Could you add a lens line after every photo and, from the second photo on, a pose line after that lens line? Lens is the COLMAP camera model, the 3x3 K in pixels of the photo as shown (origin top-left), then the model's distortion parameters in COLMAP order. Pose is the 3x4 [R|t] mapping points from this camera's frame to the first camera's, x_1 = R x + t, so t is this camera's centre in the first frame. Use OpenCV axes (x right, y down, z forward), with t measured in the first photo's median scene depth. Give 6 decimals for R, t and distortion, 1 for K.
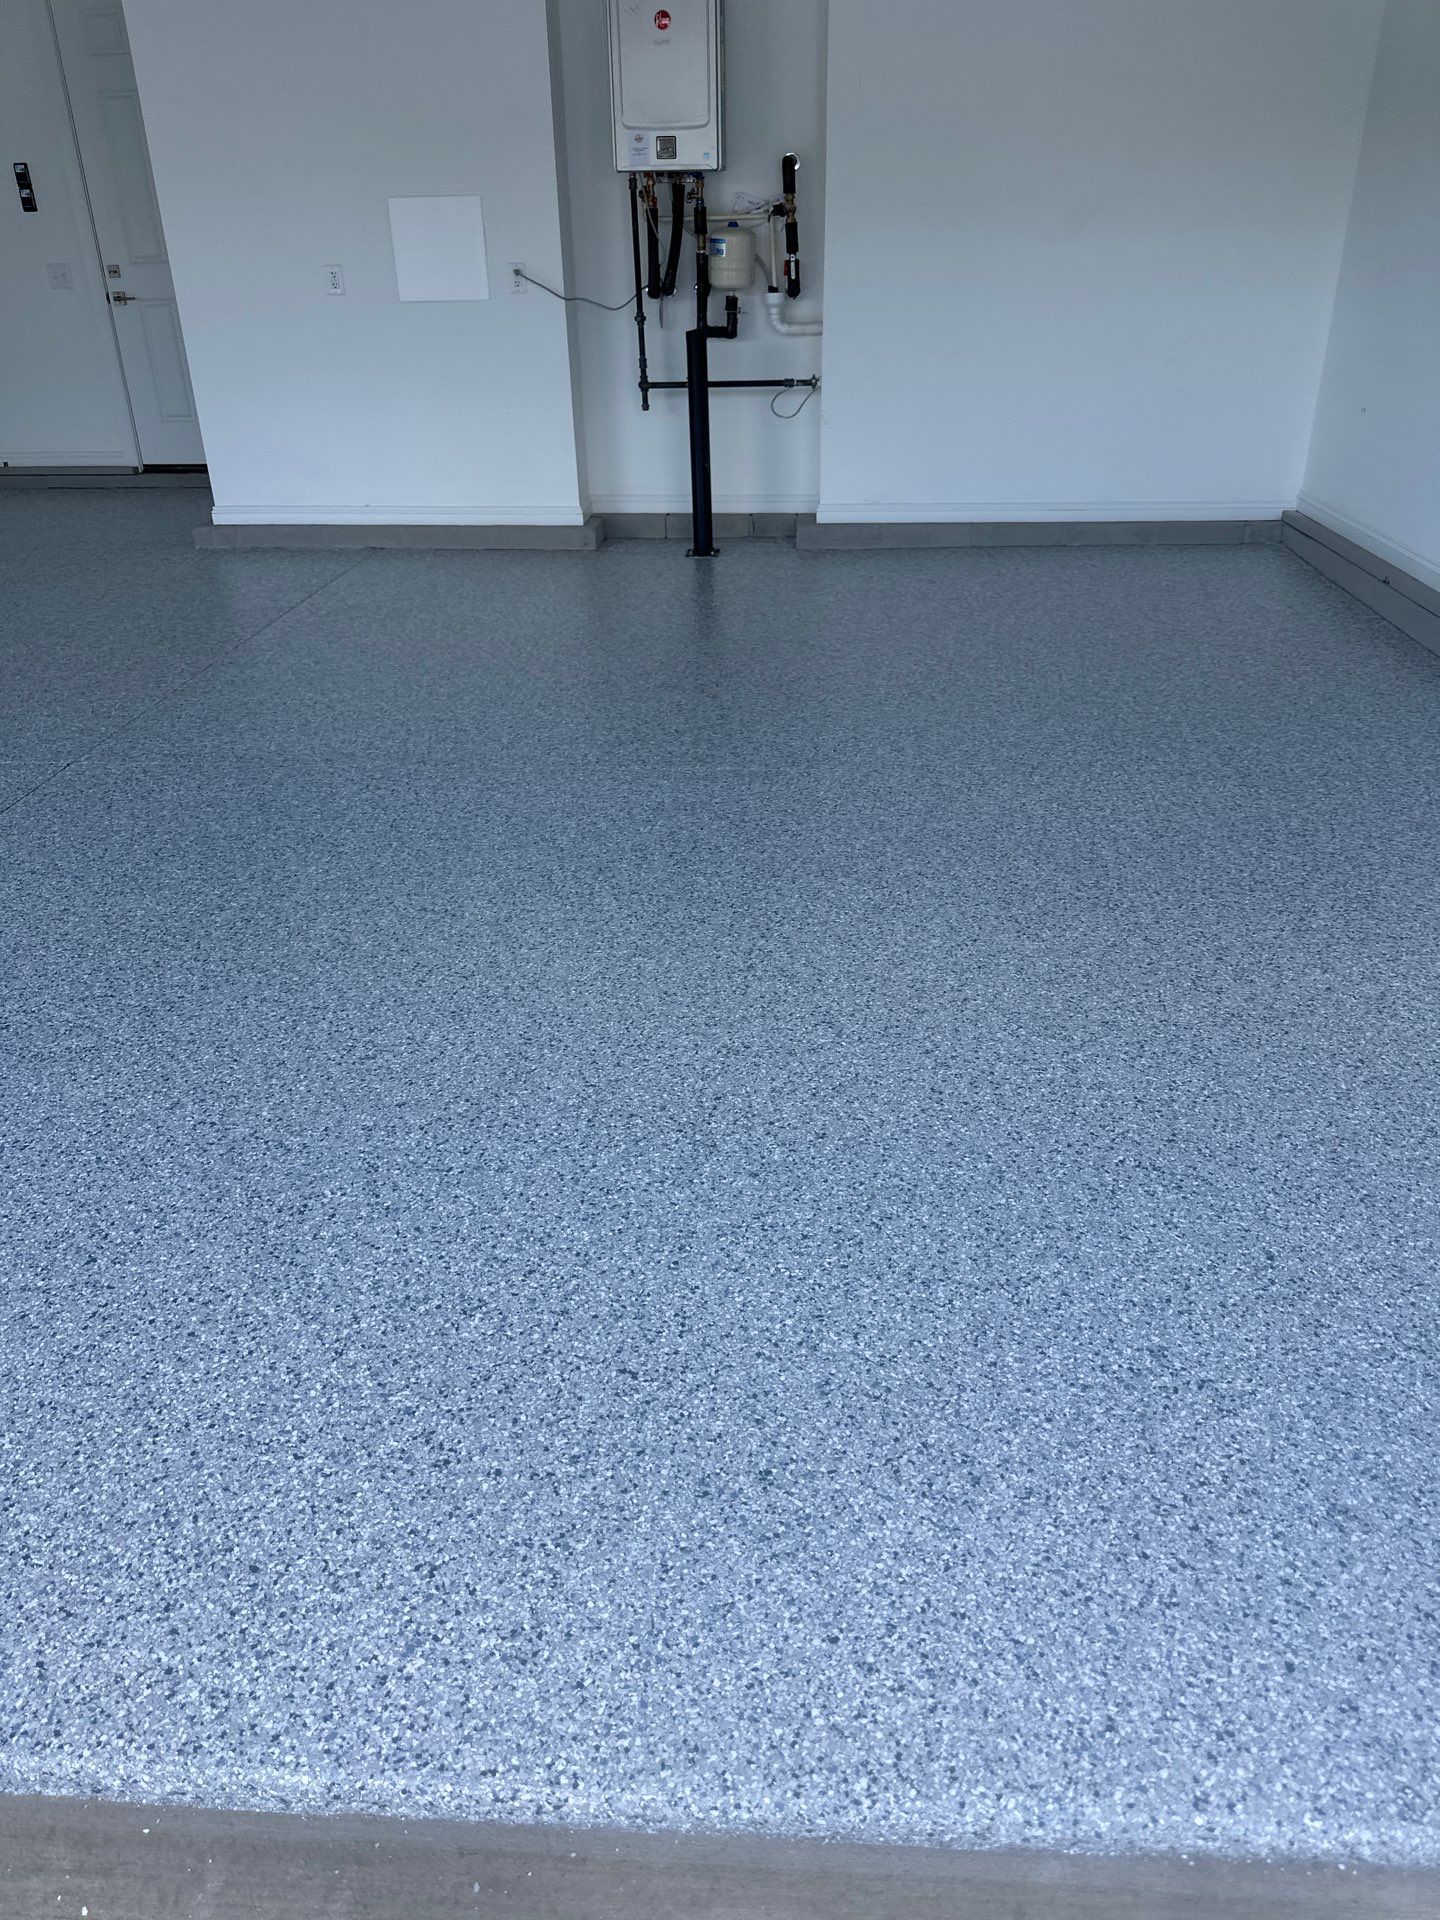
lens RADIAL K [[1361.3, 0, 706.9], [0, 1361.3, 946.0], [0, 0, 1]] dist [0.066160, -0.073936]
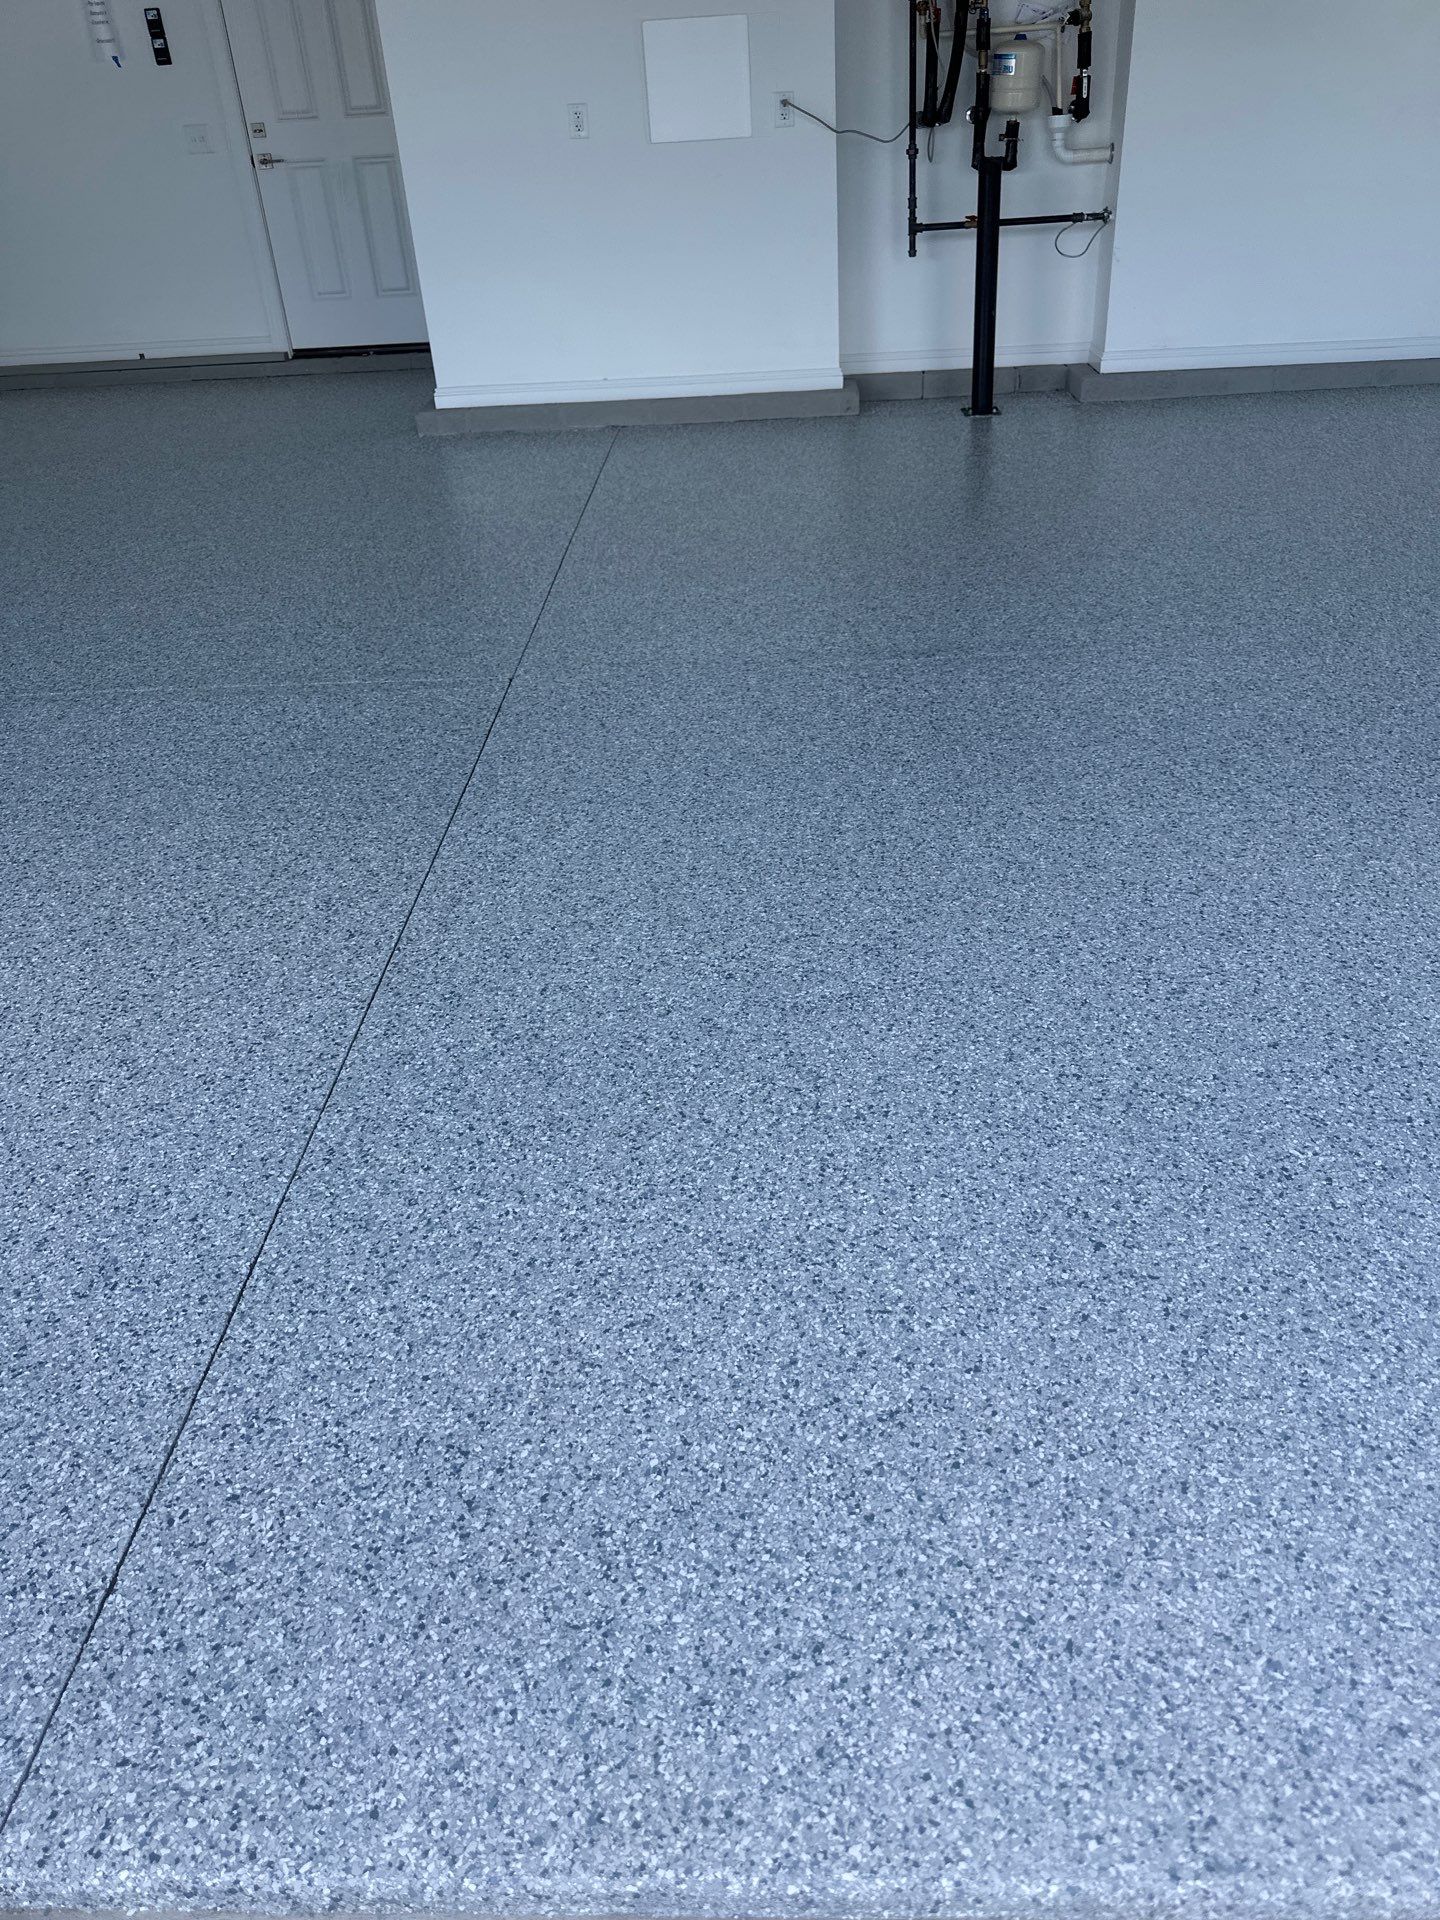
lens RADIAL K [[1361.3, 0, 726.2], [0, 1361.3, 948.2], [0, 0, 1]] dist [0.066160, -0.073936]
pose [[0.997982, -0.057475, 0.026974, -0.274612], [0.055083, 0.995082, 0.082321, -0.016984], [-0.031573, -0.080669, 0.996241, 0.065191]]
